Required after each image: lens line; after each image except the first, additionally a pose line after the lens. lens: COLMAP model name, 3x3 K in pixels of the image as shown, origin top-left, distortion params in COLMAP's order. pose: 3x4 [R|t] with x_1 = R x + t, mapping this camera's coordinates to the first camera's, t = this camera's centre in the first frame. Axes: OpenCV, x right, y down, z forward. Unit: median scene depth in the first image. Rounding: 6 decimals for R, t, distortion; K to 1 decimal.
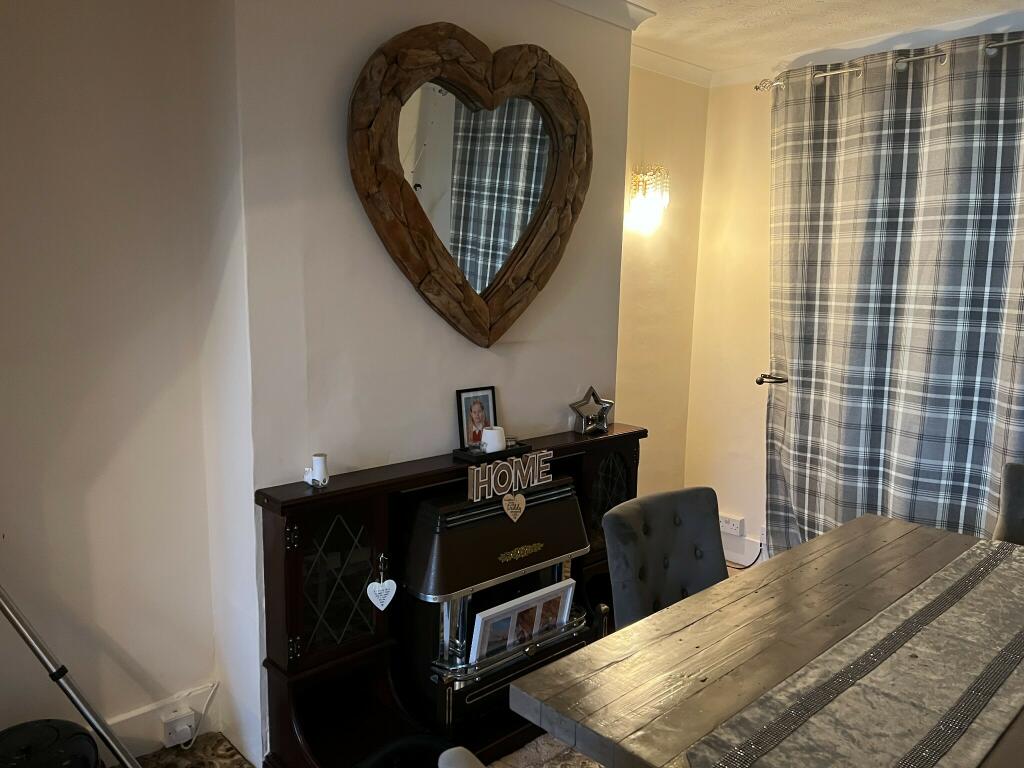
lens RADIAL K [[778.1, 0, 506.4], [0, 778.1, 409.8], [0, 0, 1]] dist [0.078059, -0.064643]
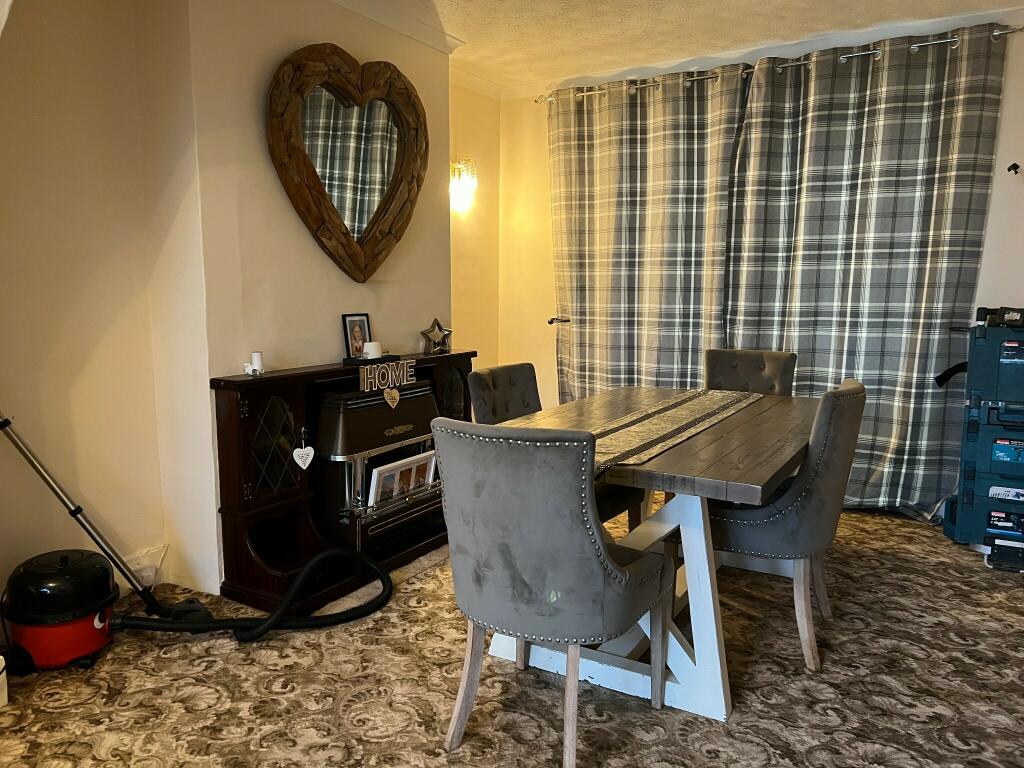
lens RADIAL K [[778.1, 0, 483.4], [0, 778.1, 411.1], [0, 0, 1]] dist [0.078059, -0.064643]
pose [[0.969307, -0.053116, 0.240048, -0.148199], [0.055491, 0.998454, -0.003141, 0.146101], [-0.239510, 0.016365, 0.970756, -0.334960]]
